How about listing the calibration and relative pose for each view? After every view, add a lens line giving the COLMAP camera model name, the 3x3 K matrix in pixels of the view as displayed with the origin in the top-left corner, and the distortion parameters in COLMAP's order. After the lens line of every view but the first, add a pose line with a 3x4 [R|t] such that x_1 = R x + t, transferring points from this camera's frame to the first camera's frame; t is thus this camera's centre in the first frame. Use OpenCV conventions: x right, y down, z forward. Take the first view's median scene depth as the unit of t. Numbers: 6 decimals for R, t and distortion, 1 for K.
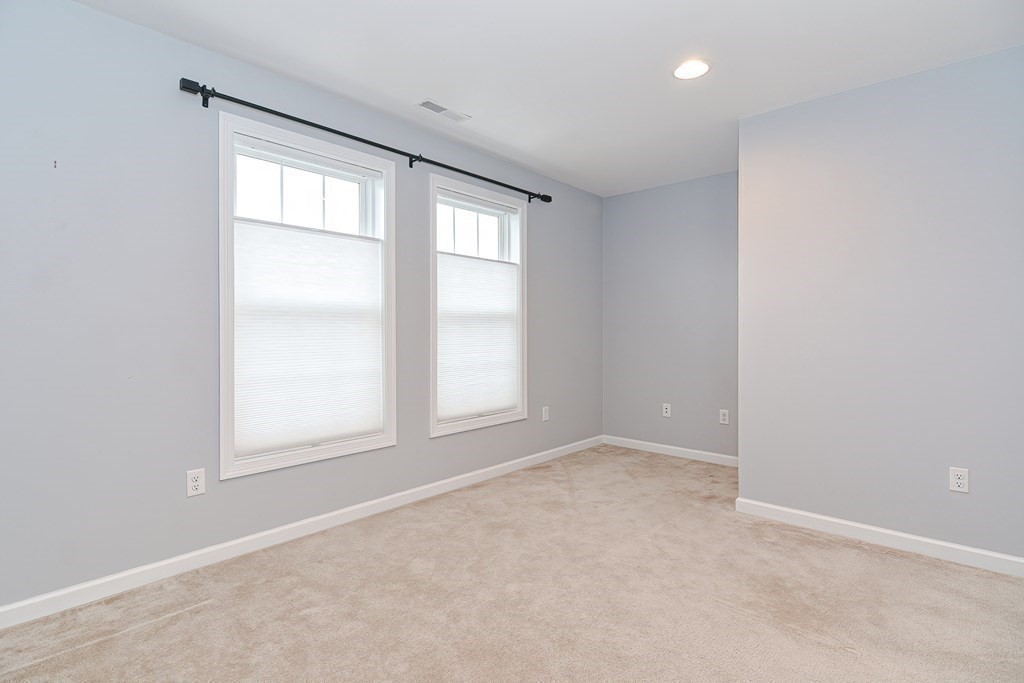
lens RADIAL K [[499.0, 0, 513.1], [0, 499.0, 334.9], [0, 0, 1]] dist [0.002018, -0.007195]
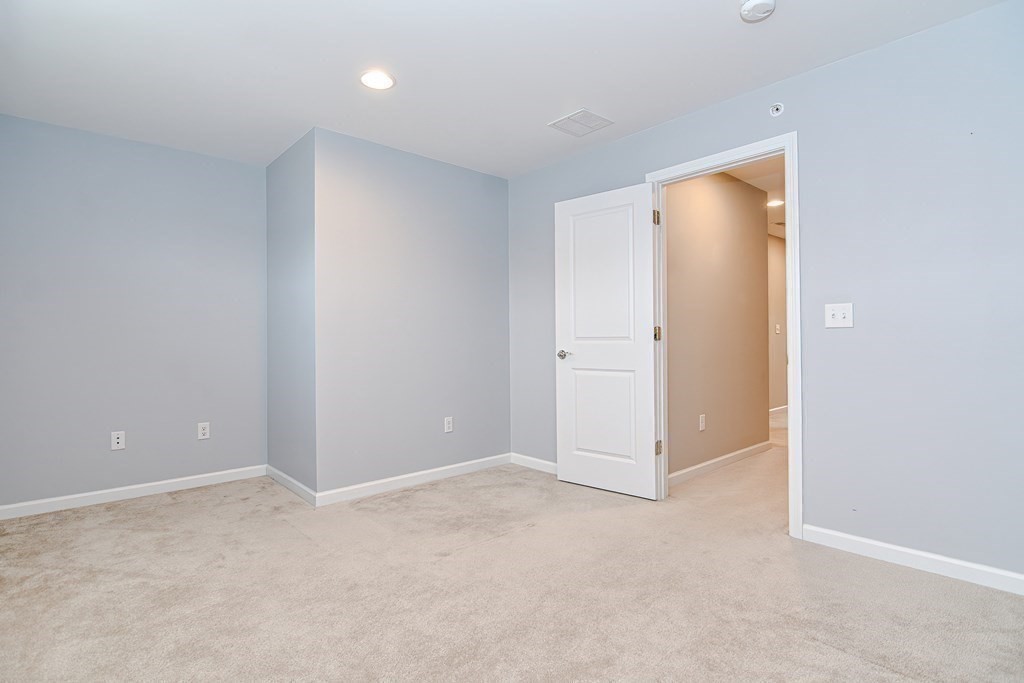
lens RADIAL K [[499.0, 0, 499.6], [0, 499.0, 323.3], [0, 0, 1]] dist [0.002018, -0.007195]
pose [[0.114516, 0.026981, 0.993055, -0.515342], [0.017589, 0.999419, -0.029183, 0.009875], [-0.993266, 0.020808, 0.113975, 0.475209]]
